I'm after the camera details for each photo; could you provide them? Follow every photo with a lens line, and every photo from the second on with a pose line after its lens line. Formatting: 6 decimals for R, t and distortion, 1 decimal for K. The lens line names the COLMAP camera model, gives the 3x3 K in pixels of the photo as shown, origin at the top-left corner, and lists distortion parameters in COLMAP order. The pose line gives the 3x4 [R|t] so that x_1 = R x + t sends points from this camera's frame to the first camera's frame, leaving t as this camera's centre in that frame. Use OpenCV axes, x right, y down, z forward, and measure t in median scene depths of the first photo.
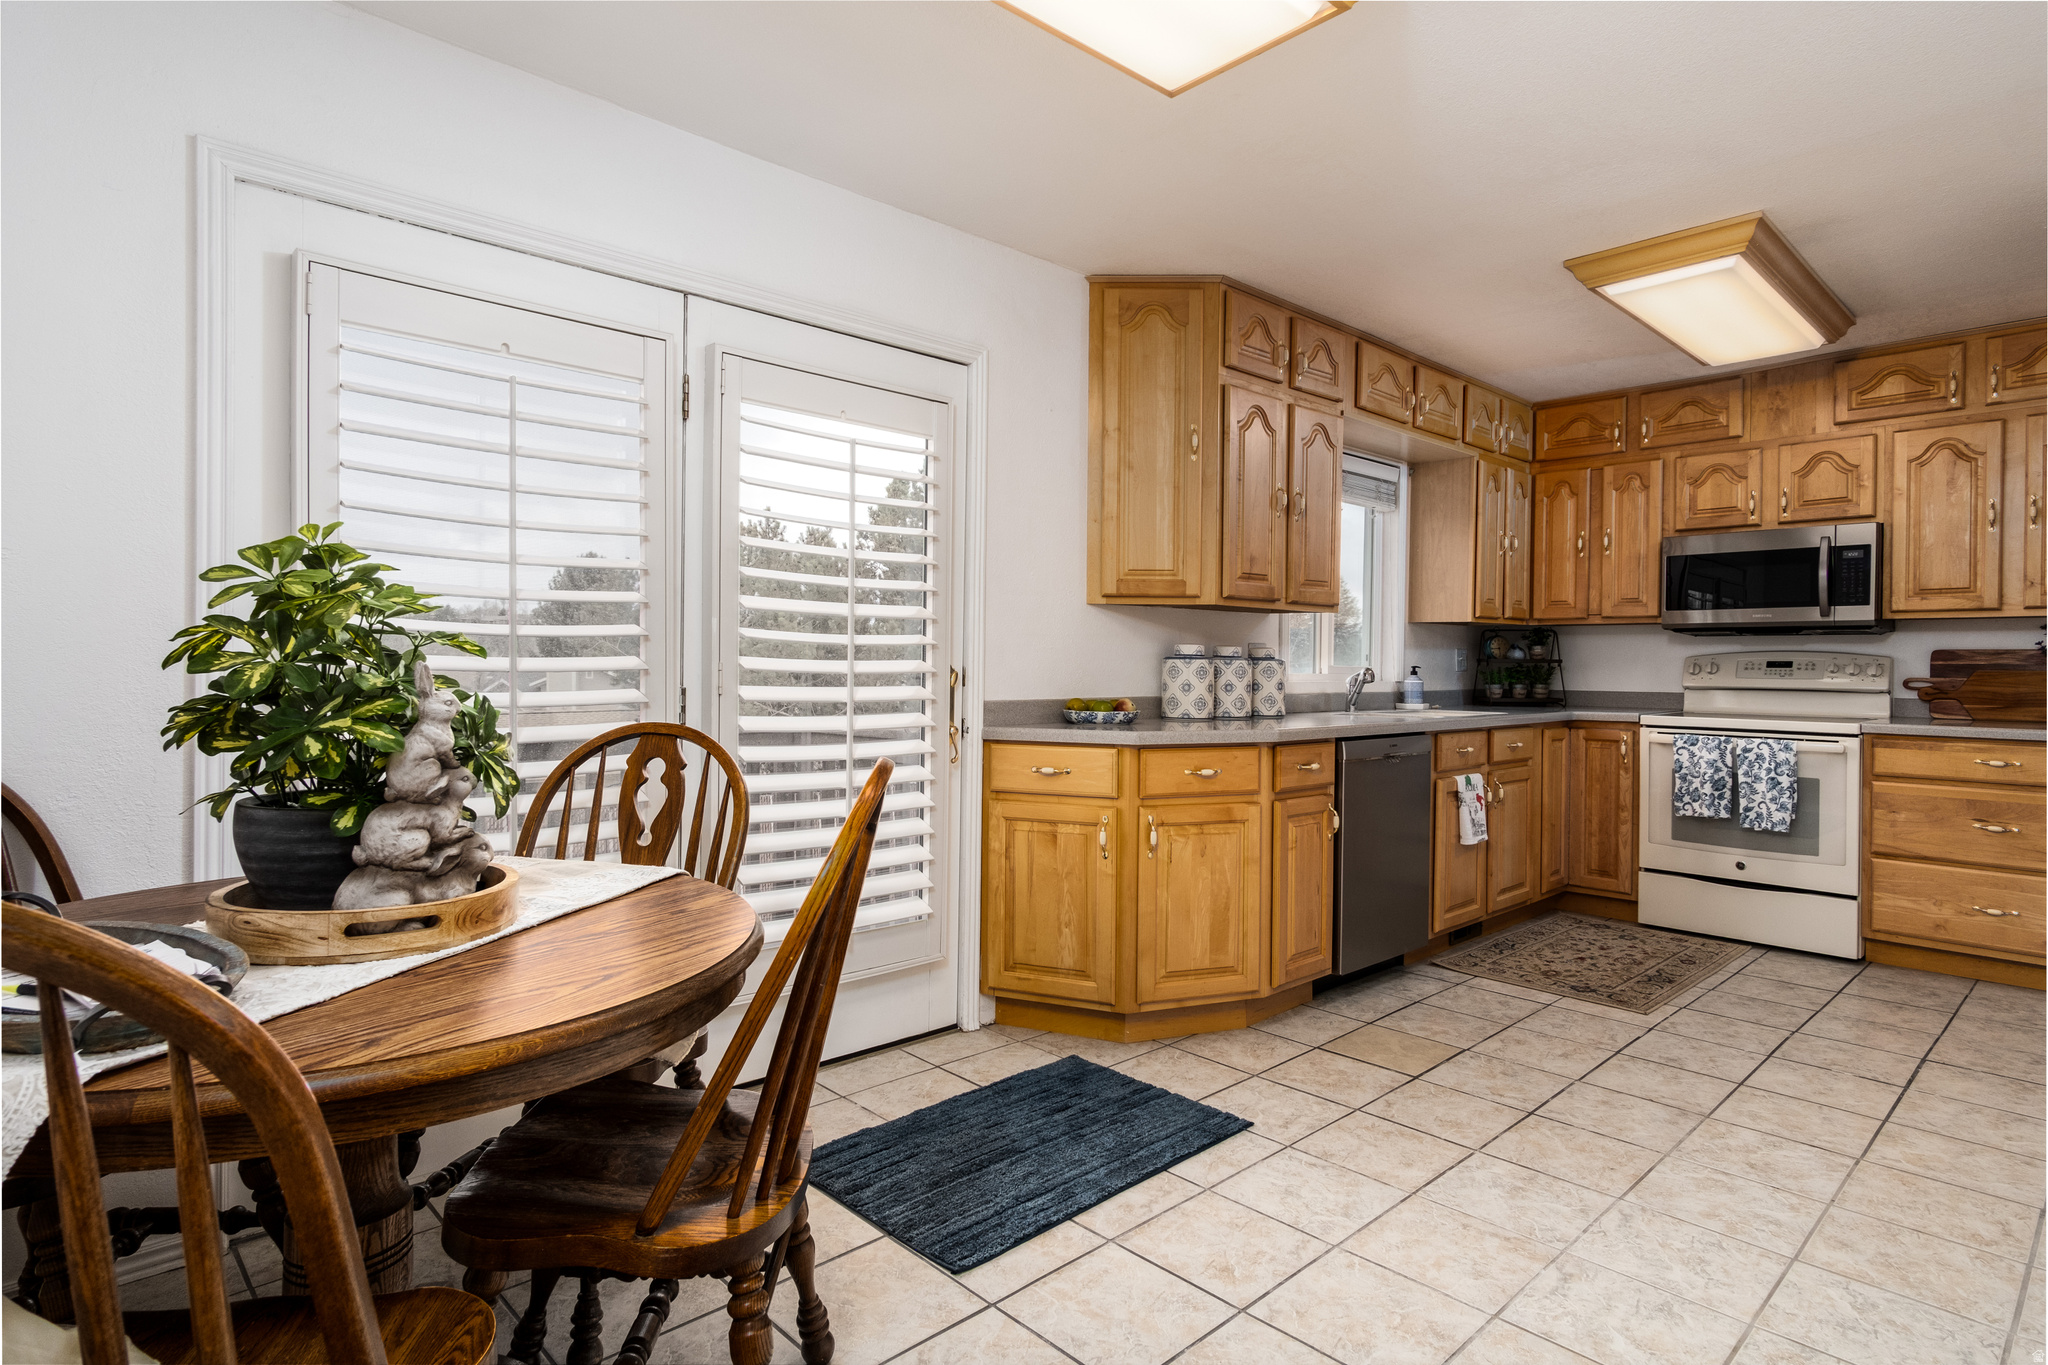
lens RADIAL K [[1091.2, 0, 1023.0], [0, 1091.2, 678.0], [0, 0, 1]] dist [0.004333, -0.000585]
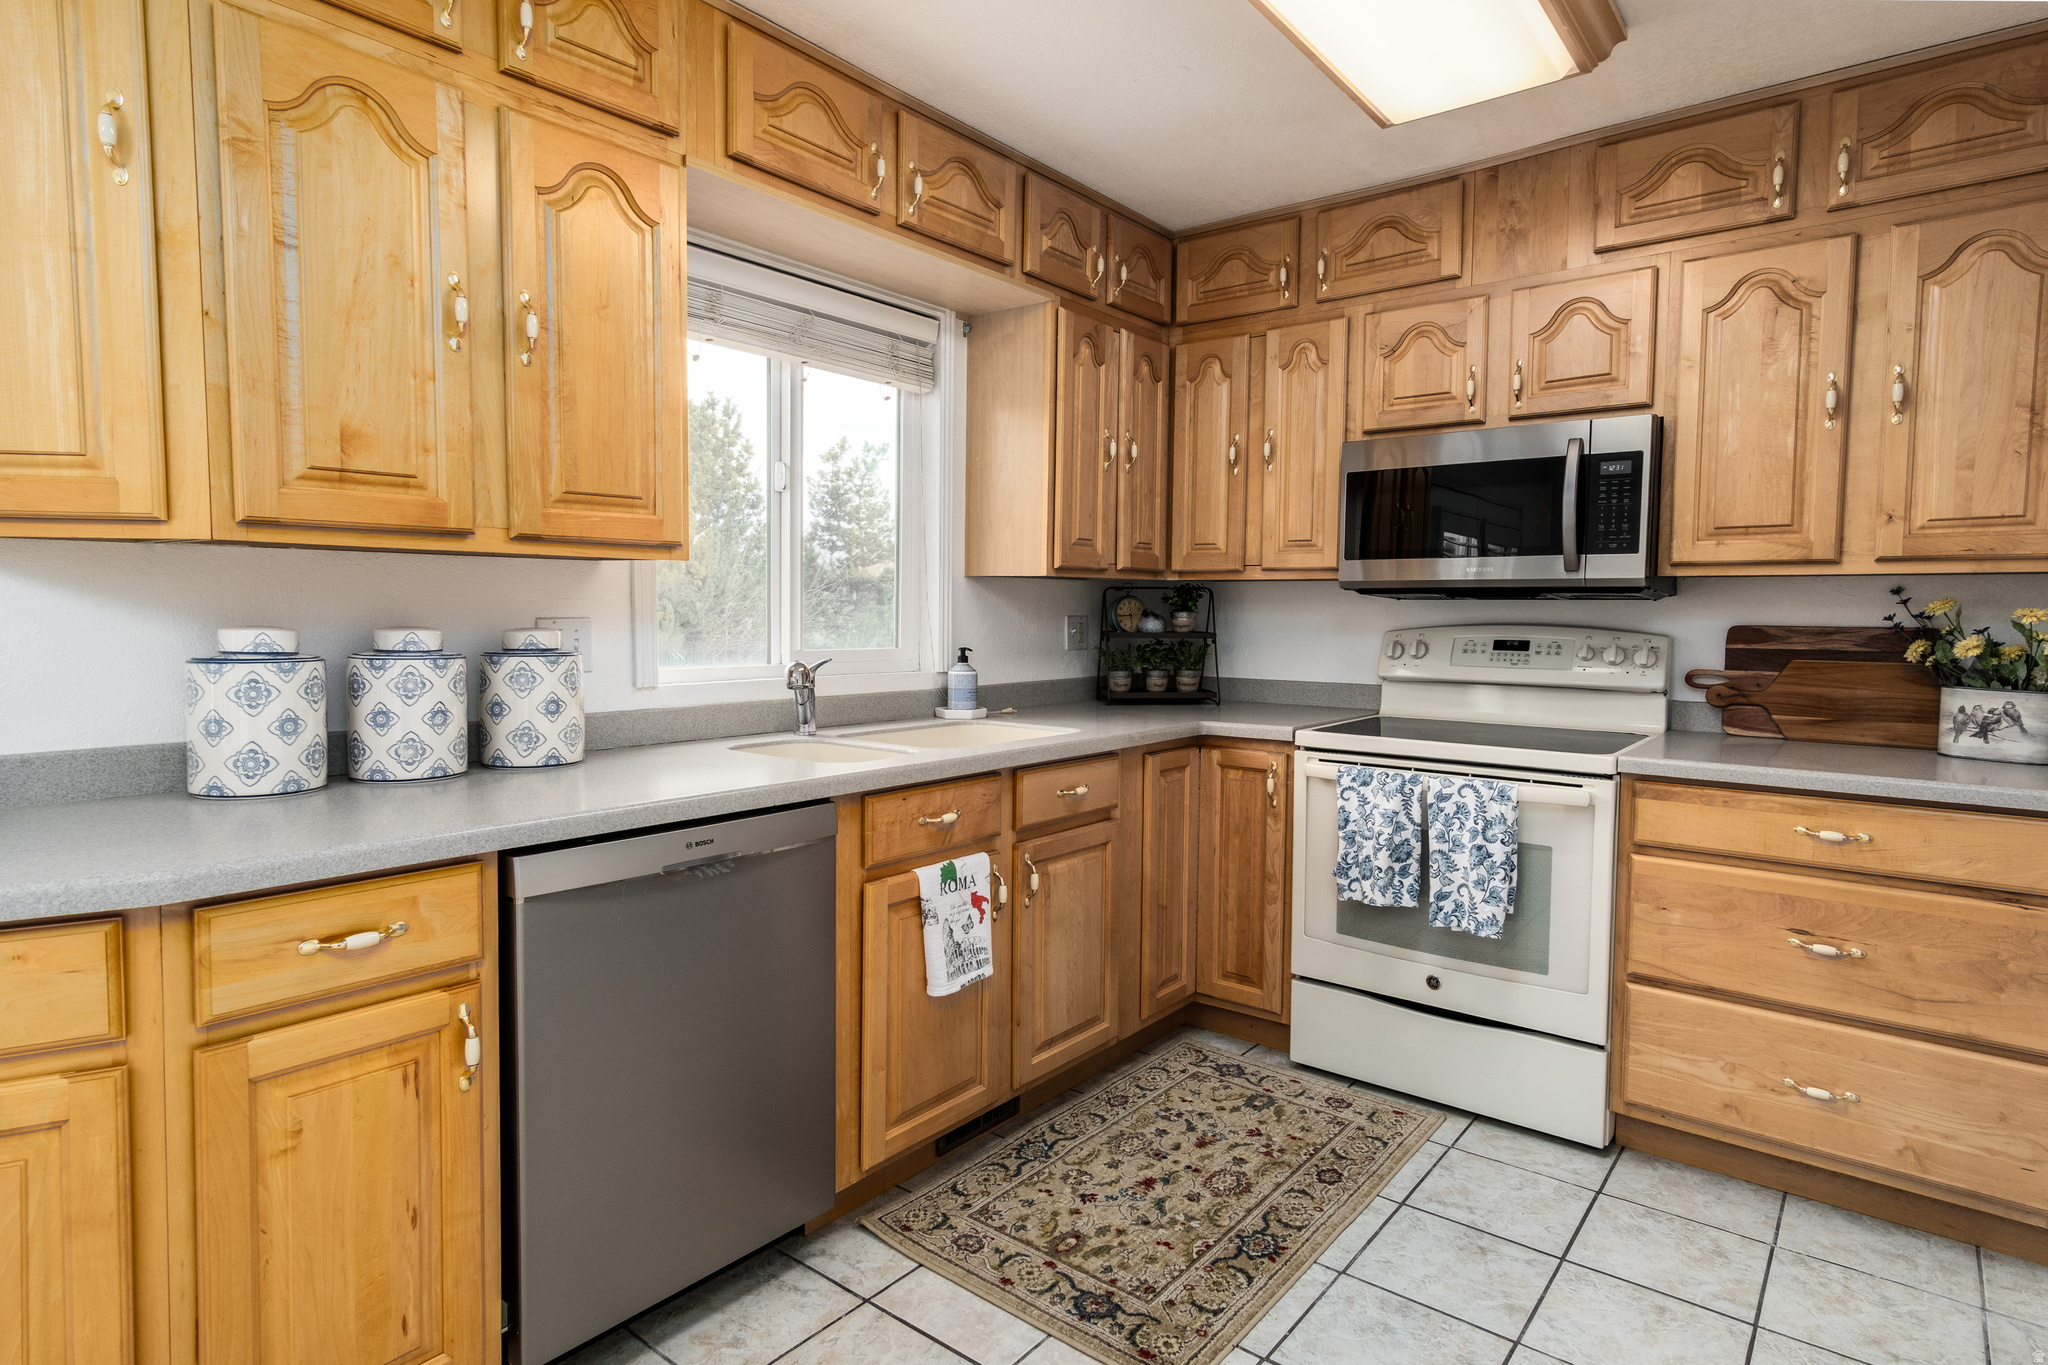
lens RADIAL K [[1091.2, 0, 1024.9], [0, 1091.2, 677.6], [0, 0, 1]] dist [0.004333, -0.000585]
pose [[0.991264, -0.007460, 0.131679, 0.356498], [0.000834, 0.998734, 0.050302, -0.028517], [-0.131887, -0.049753, 0.990015, 0.442017]]
